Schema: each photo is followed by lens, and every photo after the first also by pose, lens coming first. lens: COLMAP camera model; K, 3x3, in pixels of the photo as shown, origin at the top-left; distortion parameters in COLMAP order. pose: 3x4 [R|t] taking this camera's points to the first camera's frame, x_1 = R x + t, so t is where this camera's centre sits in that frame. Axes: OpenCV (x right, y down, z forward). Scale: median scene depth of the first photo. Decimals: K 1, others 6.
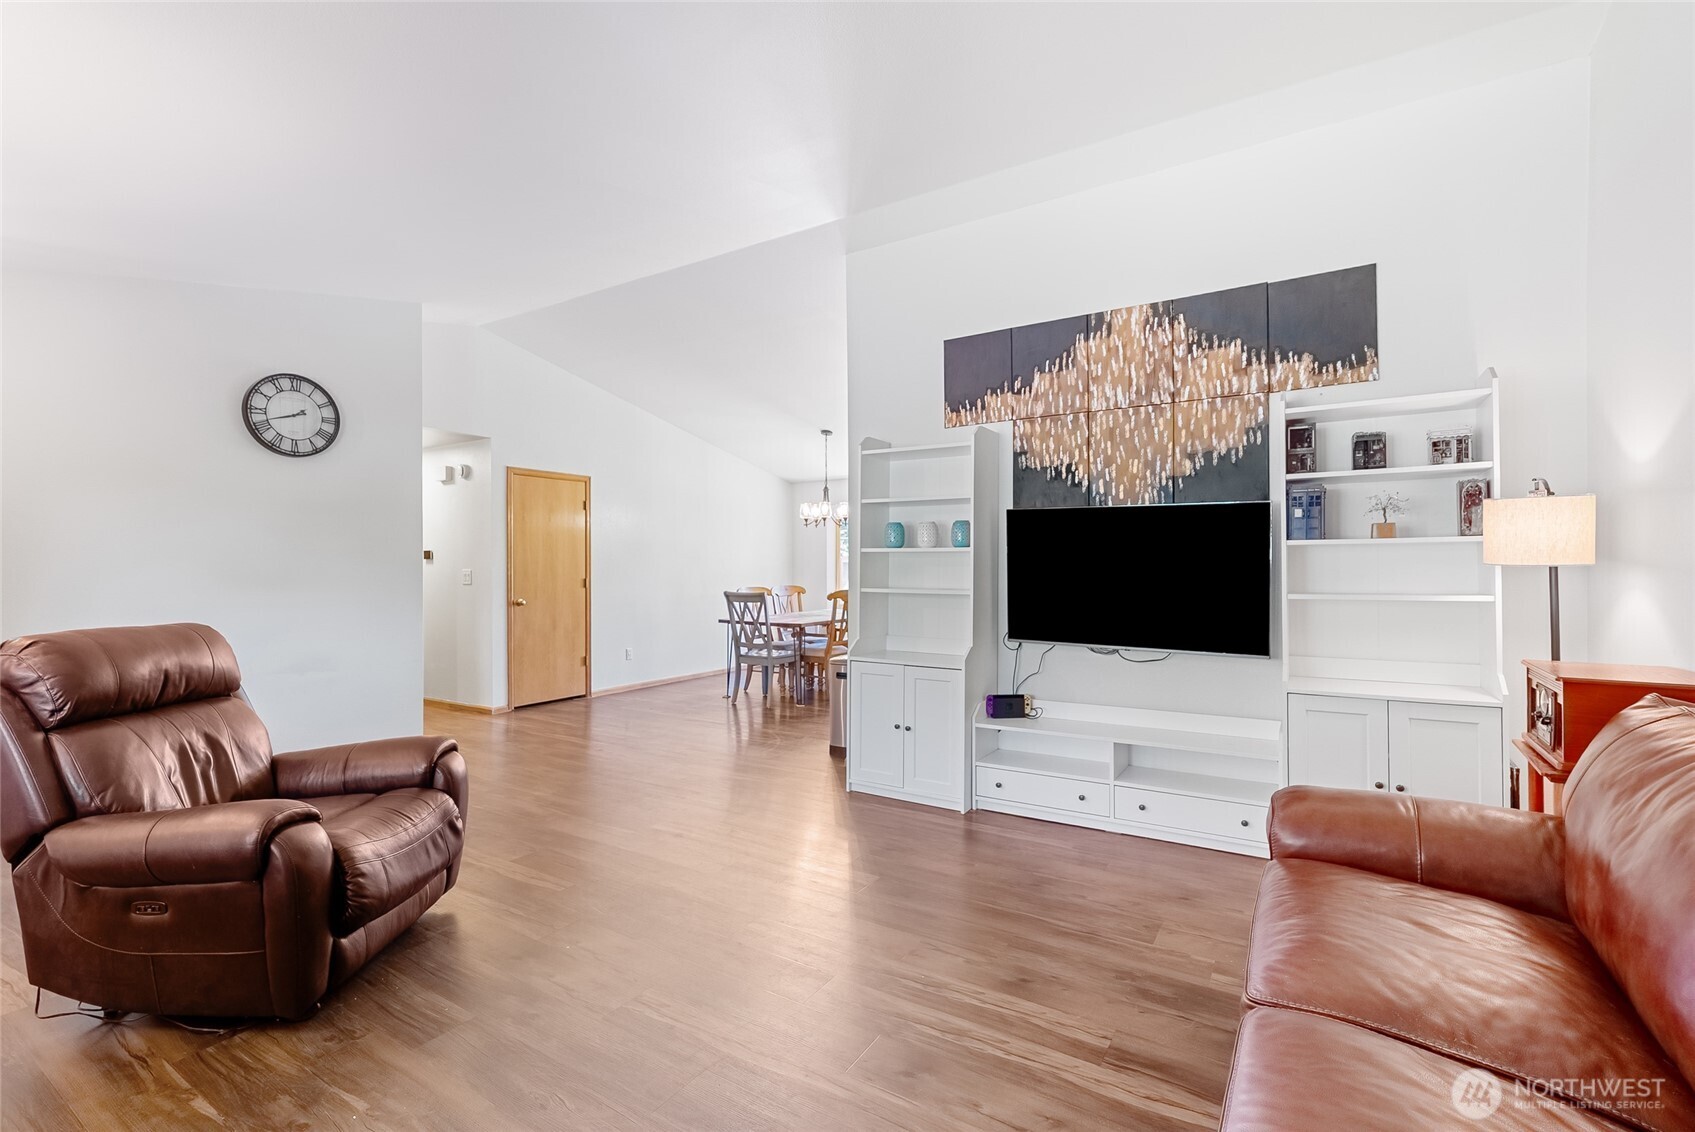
lens RADIAL K [[750.9, 0, 861.7], [0, 750.9, 563.6], [0, 0, 1]] dist [0.004384, -0.000320]
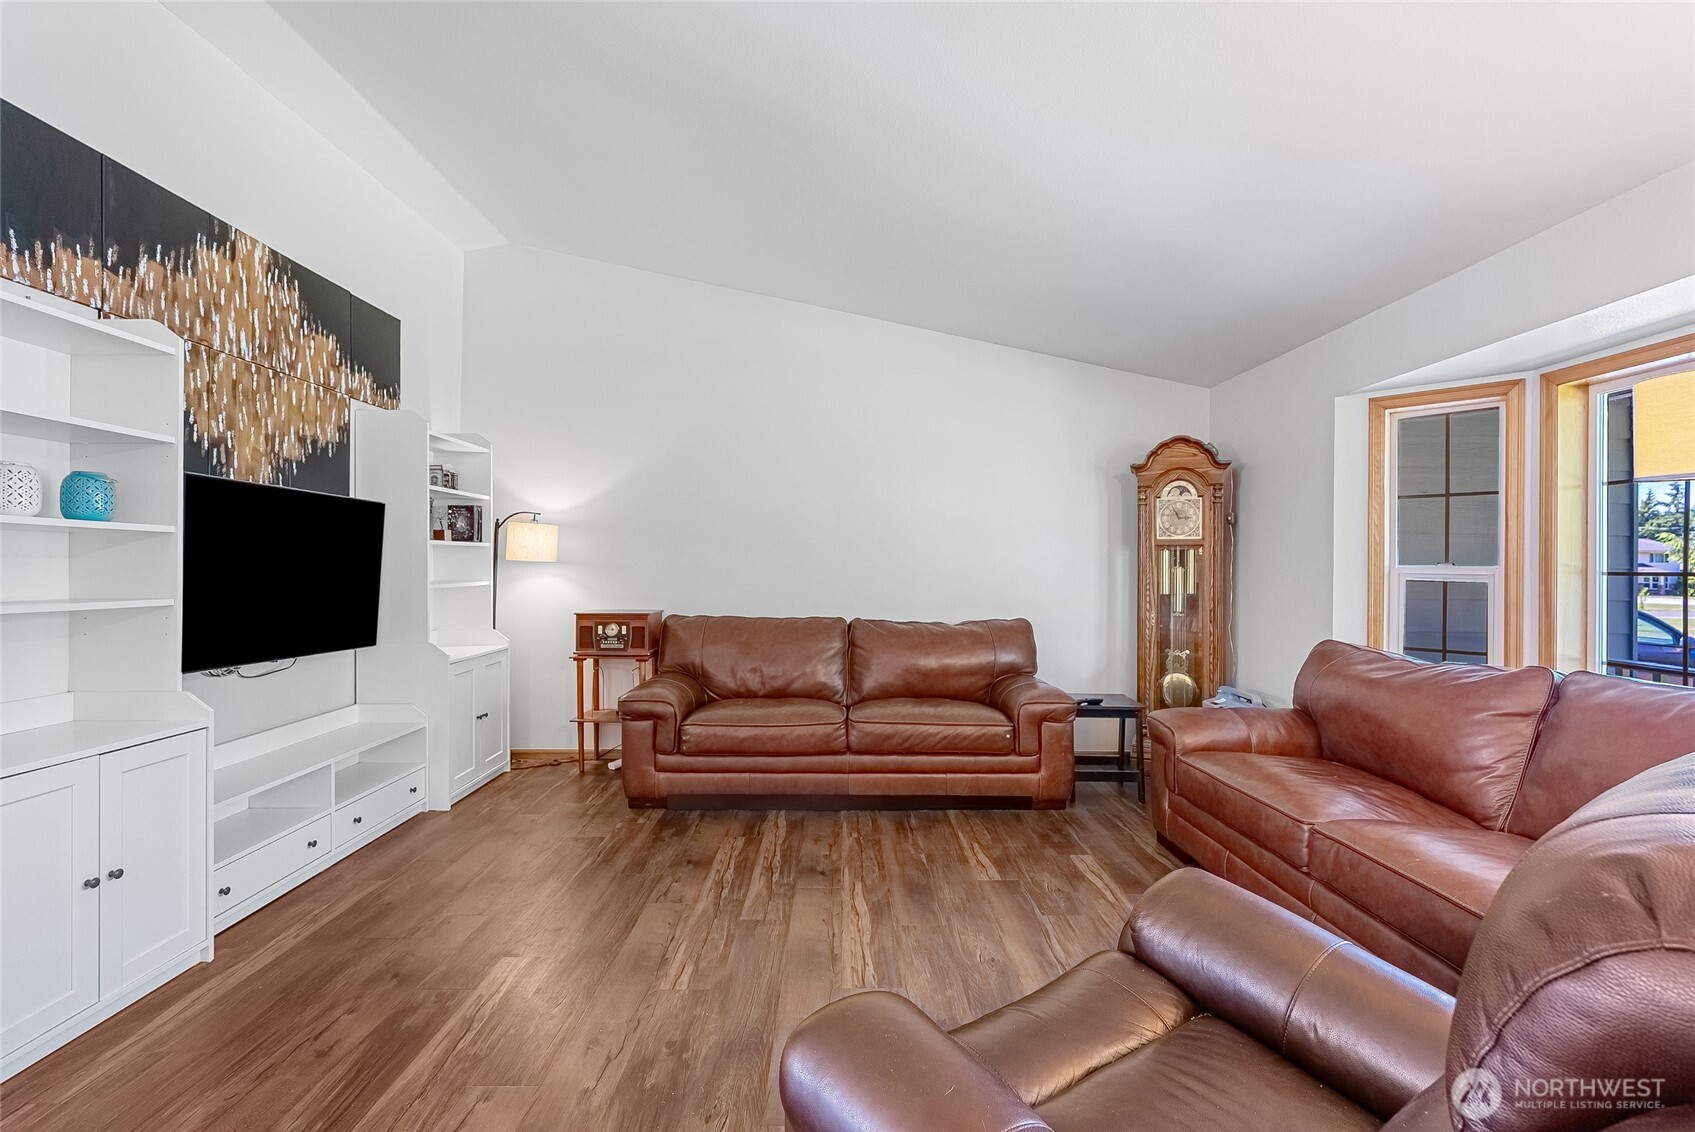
lens RADIAL K [[750.9, 0, 844.2], [0, 750.9, 561.7], [0, 0, 1]] dist [0.004384, -0.000320]
pose [[-0.521240, 0.010311, 0.853348, -0.648940], [-0.000572, 0.999923, -0.012432, 0.014297], [-0.853410, -0.006969, -0.521194, 0.867752]]
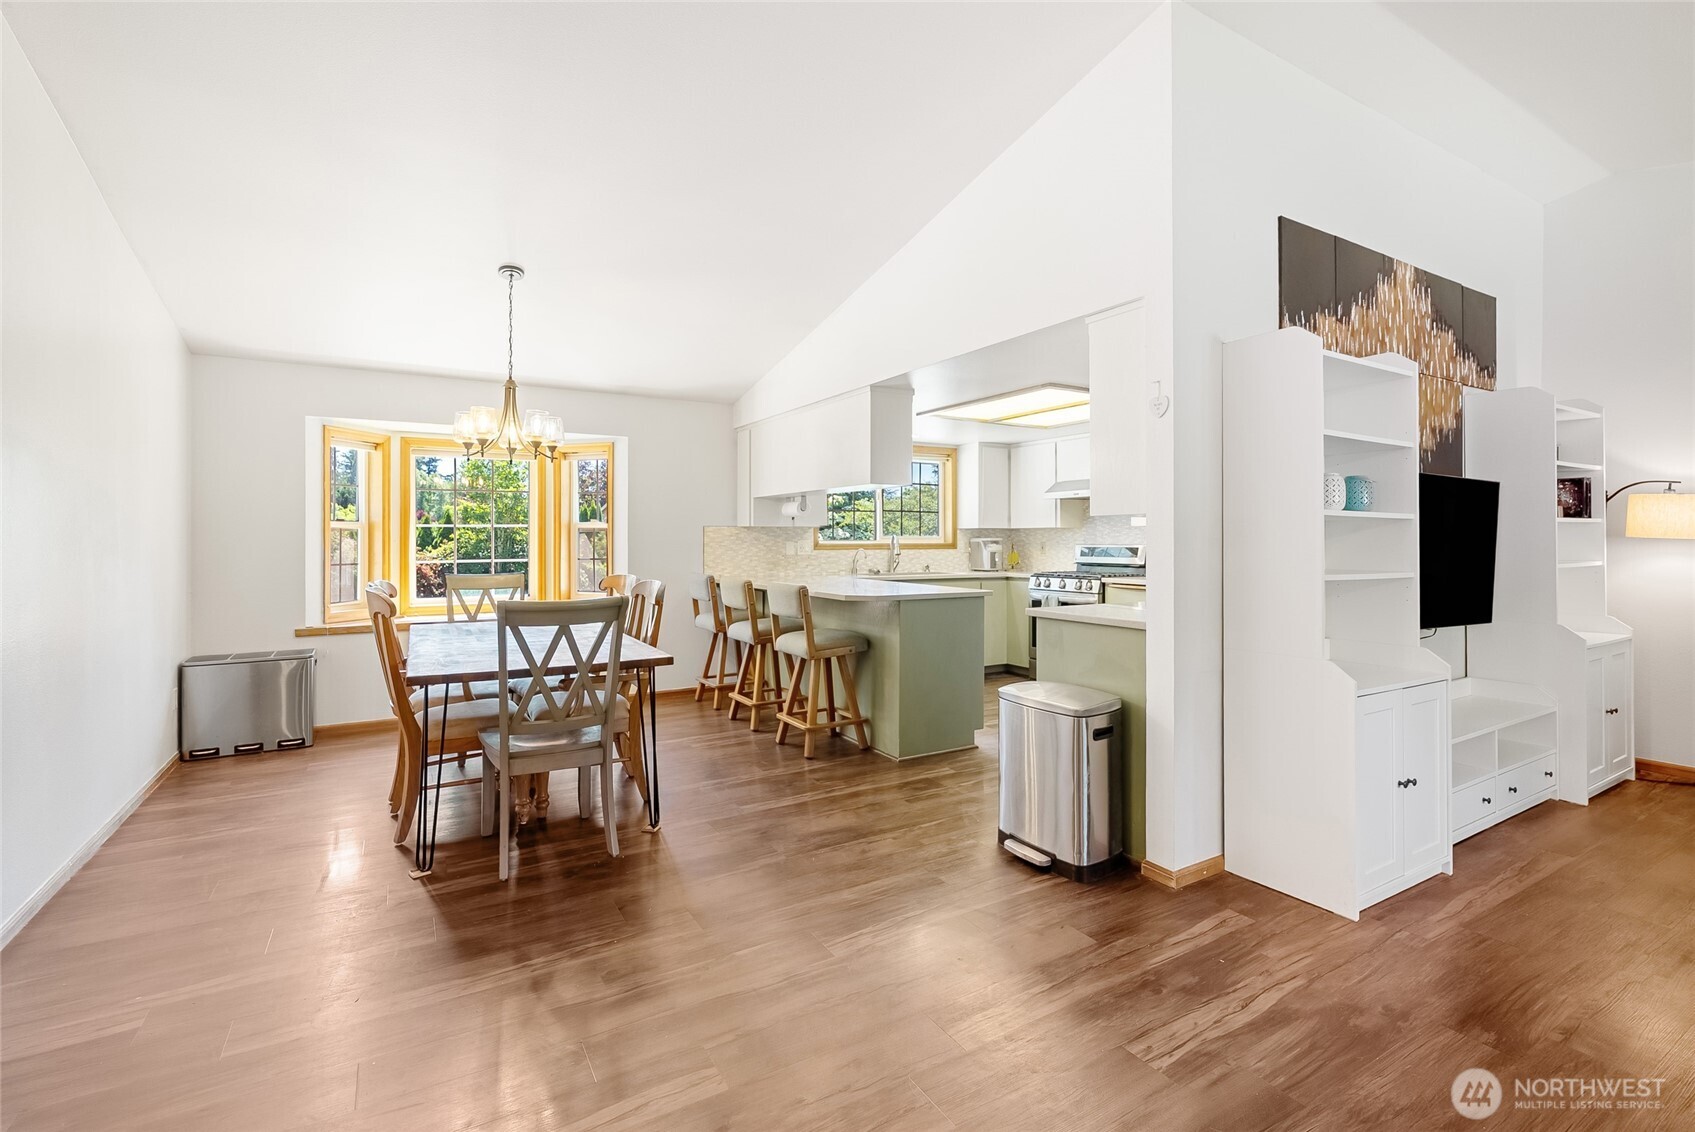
lens RADIAL K [[750.9, 0, 844.0], [0, 750.9, 537.3], [0, 0, 1]] dist [0.004384, -0.000320]
pose [[0.475089, 0.009162, 0.879890, -0.785657], [-0.004883, 0.999958, -0.007775, 0.010380], [-0.879924, -0.000602, 0.475114, 1.155415]]
